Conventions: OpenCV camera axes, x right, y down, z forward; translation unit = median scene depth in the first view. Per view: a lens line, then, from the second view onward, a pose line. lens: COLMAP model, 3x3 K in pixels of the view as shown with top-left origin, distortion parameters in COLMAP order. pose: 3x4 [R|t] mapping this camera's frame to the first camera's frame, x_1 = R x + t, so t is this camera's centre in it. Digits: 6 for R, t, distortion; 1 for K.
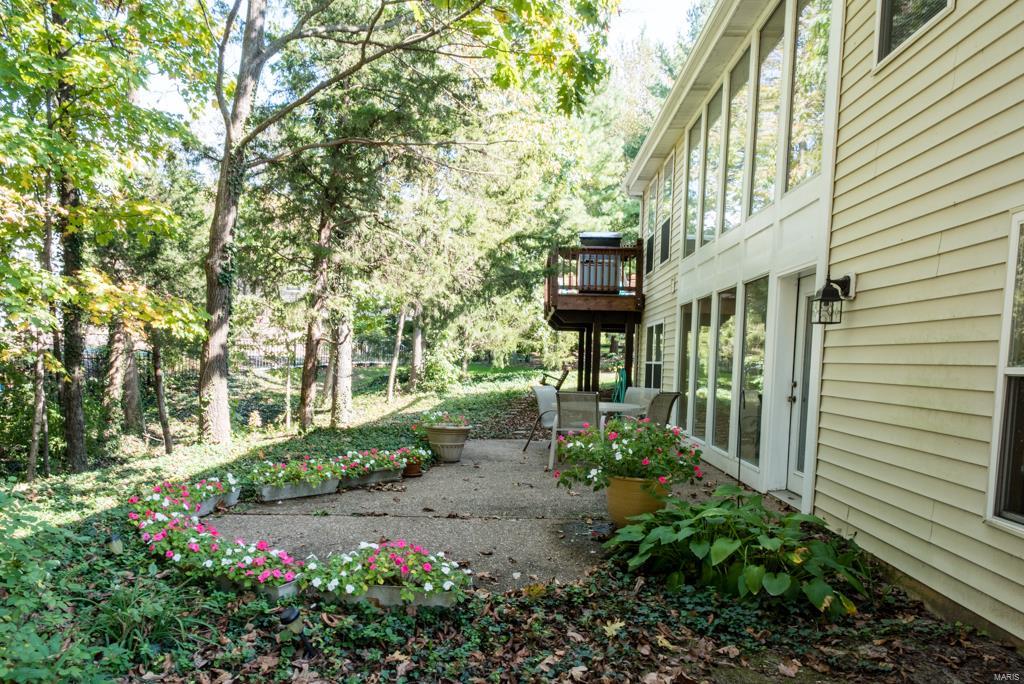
lens RADIAL K [[716.2, 0, 532.9], [0, 716.2, 409.1], [0, 0, 1]] dist [0.019515, -0.000526]
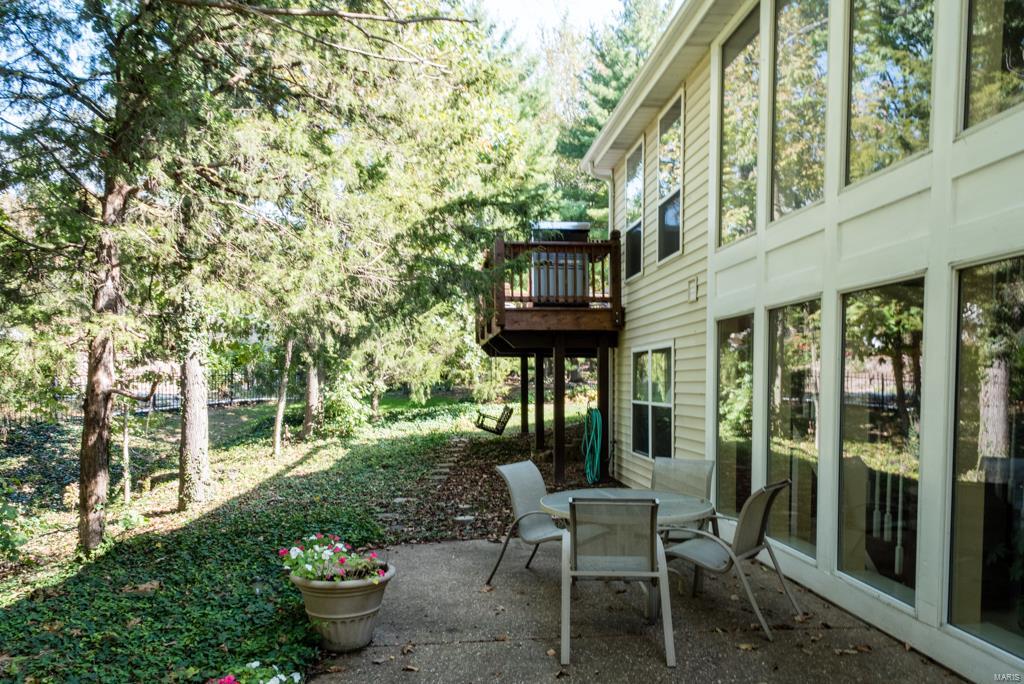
lens RADIAL K [[716.2, 0, 532.9], [0, 716.2, 409.1], [0, 0, 1]] dist [0.019515, -0.000526]
pose [[0.992169, -0.034995, 0.119902, -0.019508], [0.038226, 0.998963, -0.024750, -0.030571], [-0.118912, 0.029139, 0.992477, 0.213123]]
